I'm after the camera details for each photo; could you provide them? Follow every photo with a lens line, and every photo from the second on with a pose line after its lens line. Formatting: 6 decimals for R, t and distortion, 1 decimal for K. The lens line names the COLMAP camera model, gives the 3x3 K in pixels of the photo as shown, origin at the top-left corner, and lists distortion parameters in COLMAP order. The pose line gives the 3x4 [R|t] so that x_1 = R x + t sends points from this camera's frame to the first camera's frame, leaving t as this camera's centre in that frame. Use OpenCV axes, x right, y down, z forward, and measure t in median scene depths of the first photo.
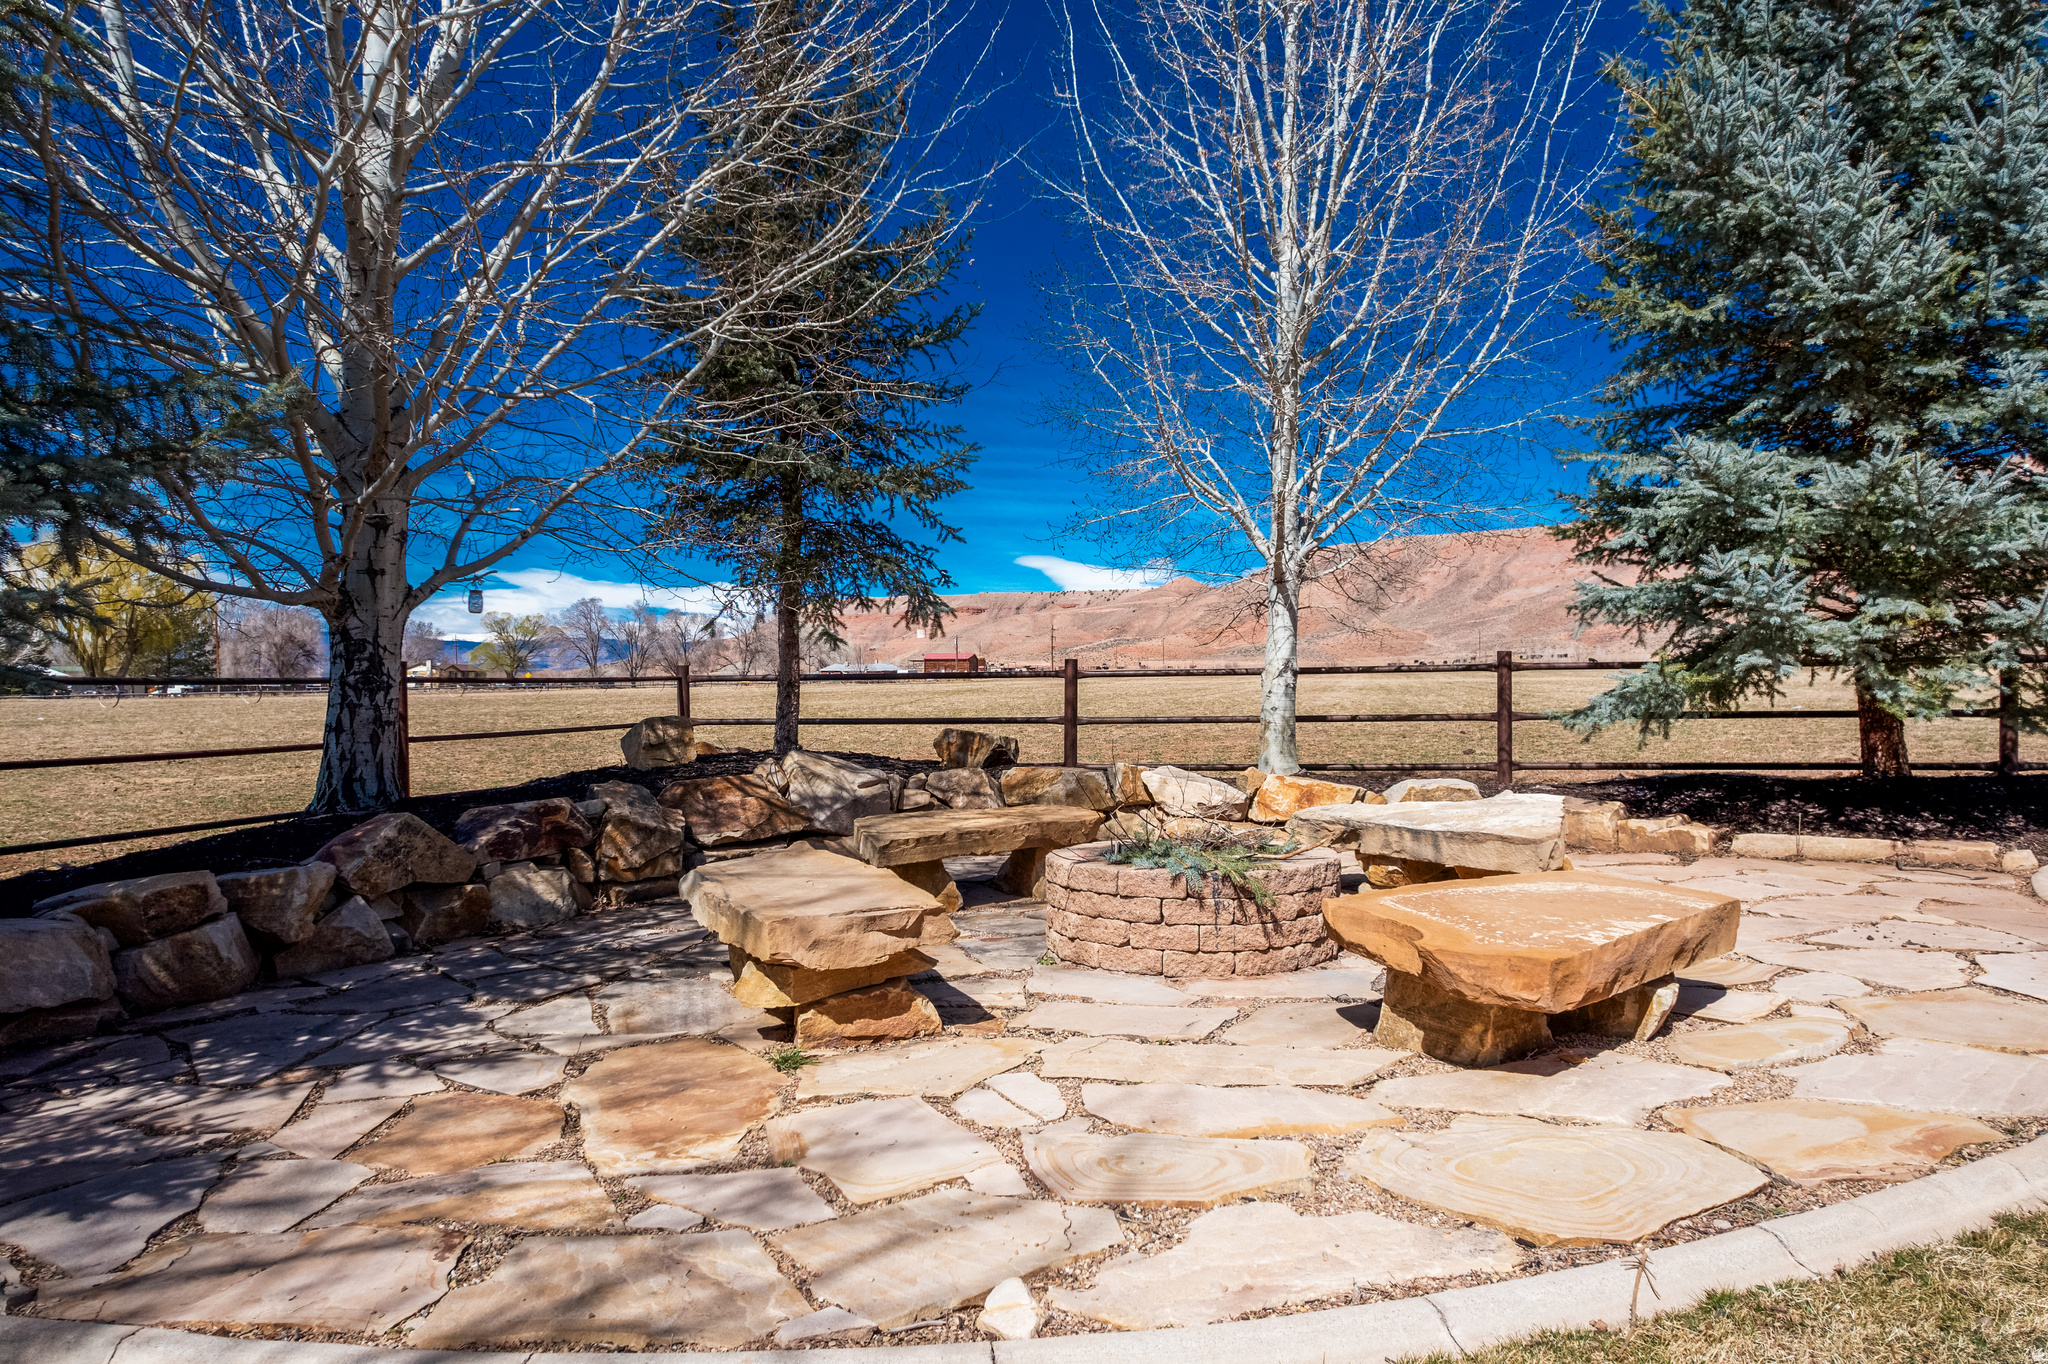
lens RADIAL K [[1316.0, 0, 1034.1], [0, 1316.0, 696.3], [0, 0, 1]] dist [-0.077668, 0.069625]
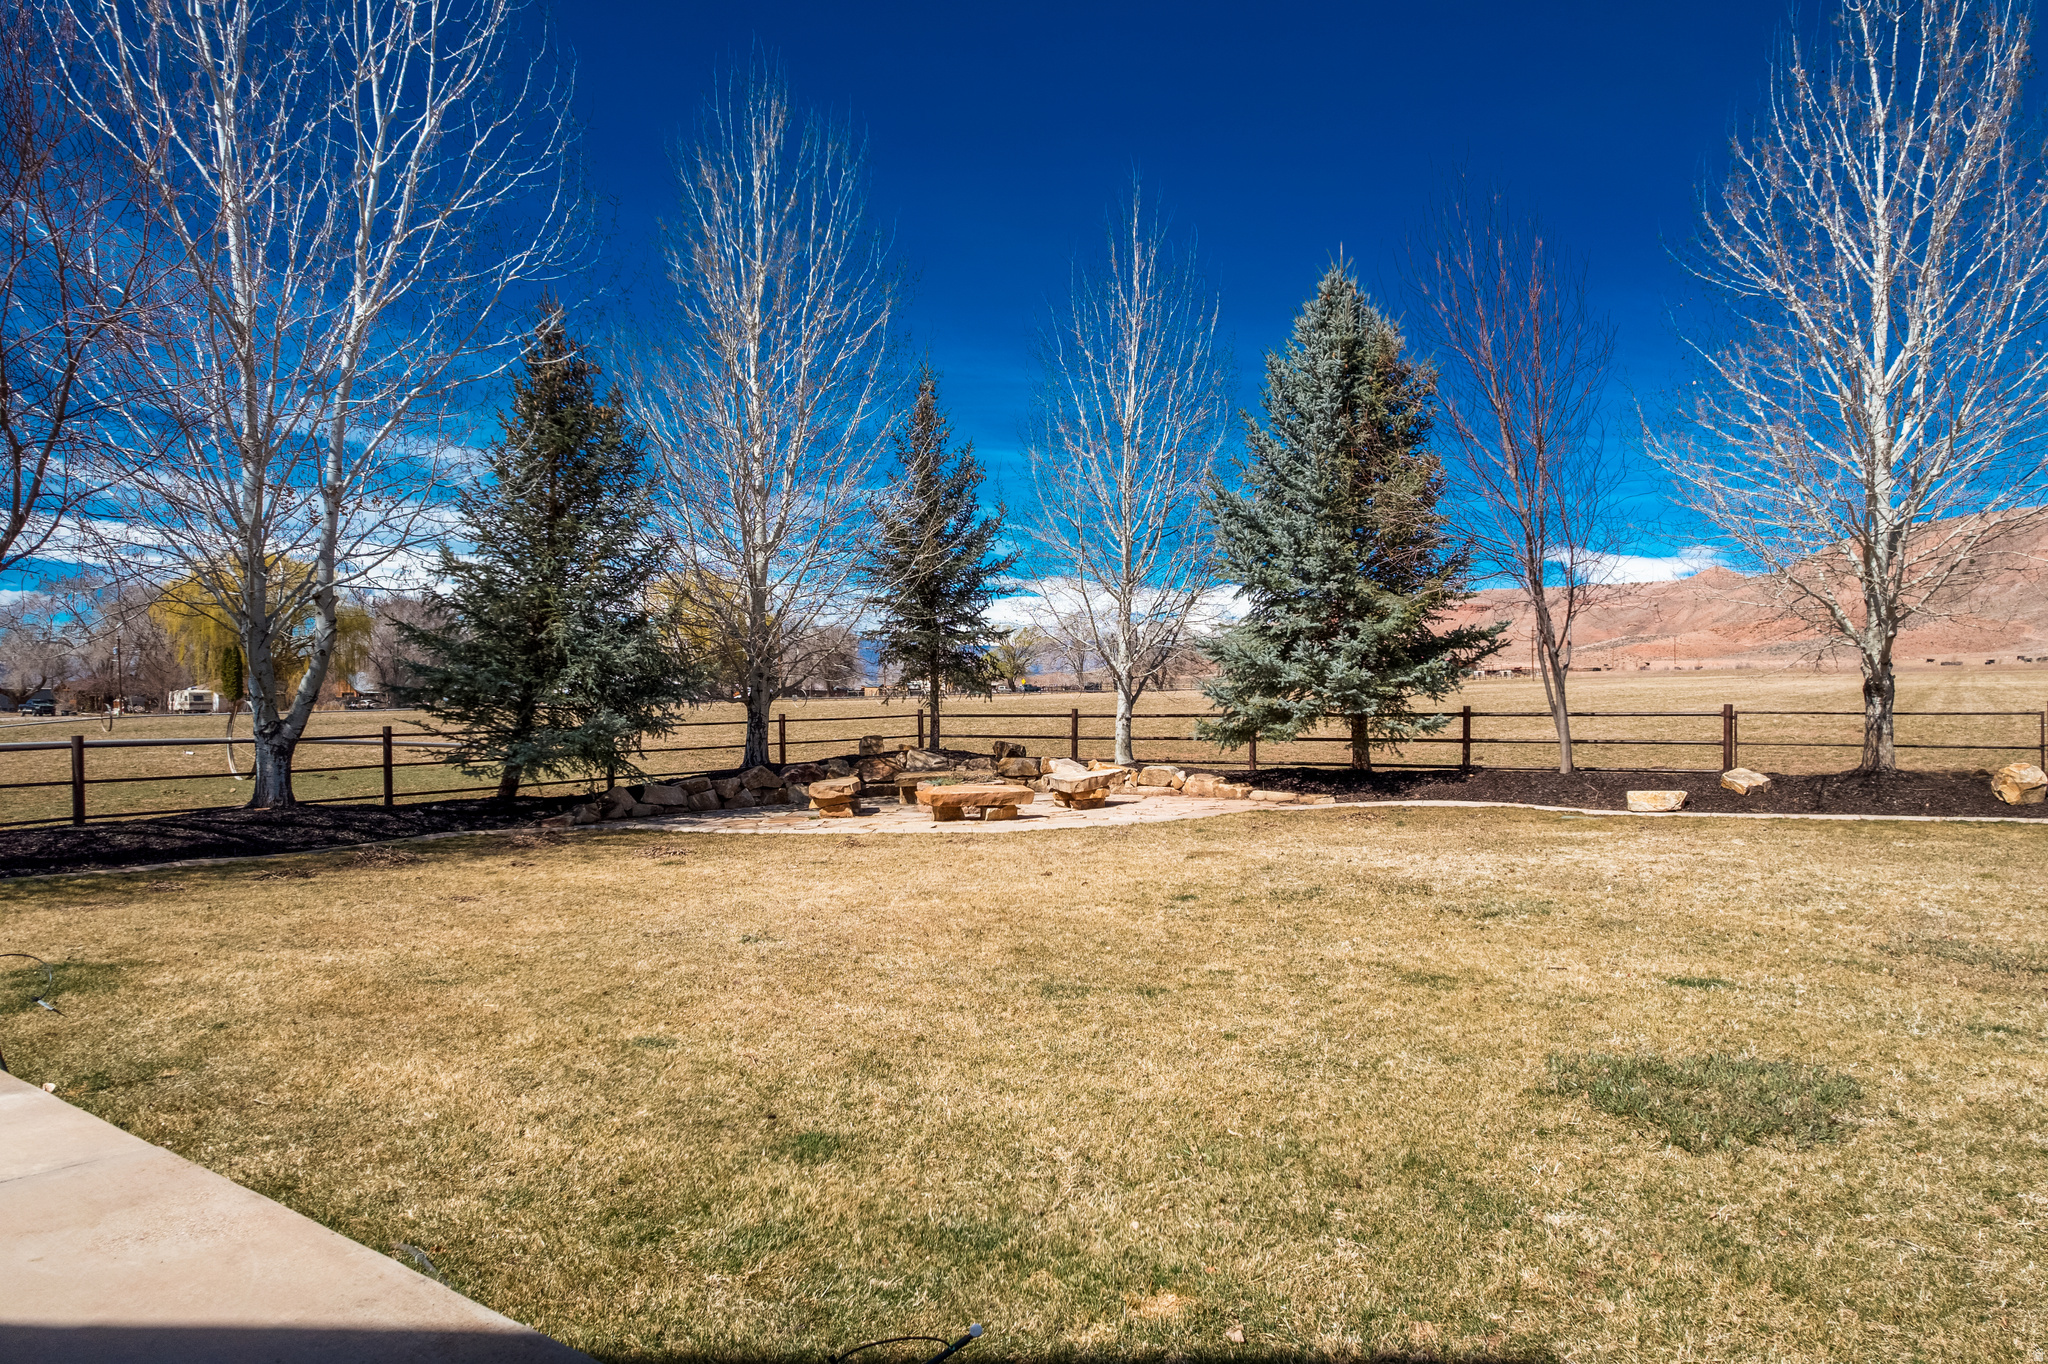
lens RADIAL K [[1316.0, 0, 1034.1], [0, 1316.0, 696.3], [0, 0, 1]] dist [-0.077668, 0.069625]
pose [[0.927912, 0.000011, -0.372799, 1.302180], [0.000132, 1.000000, 0.000358, -0.083128], [0.372799, -0.000381, 0.927912, -1.714810]]
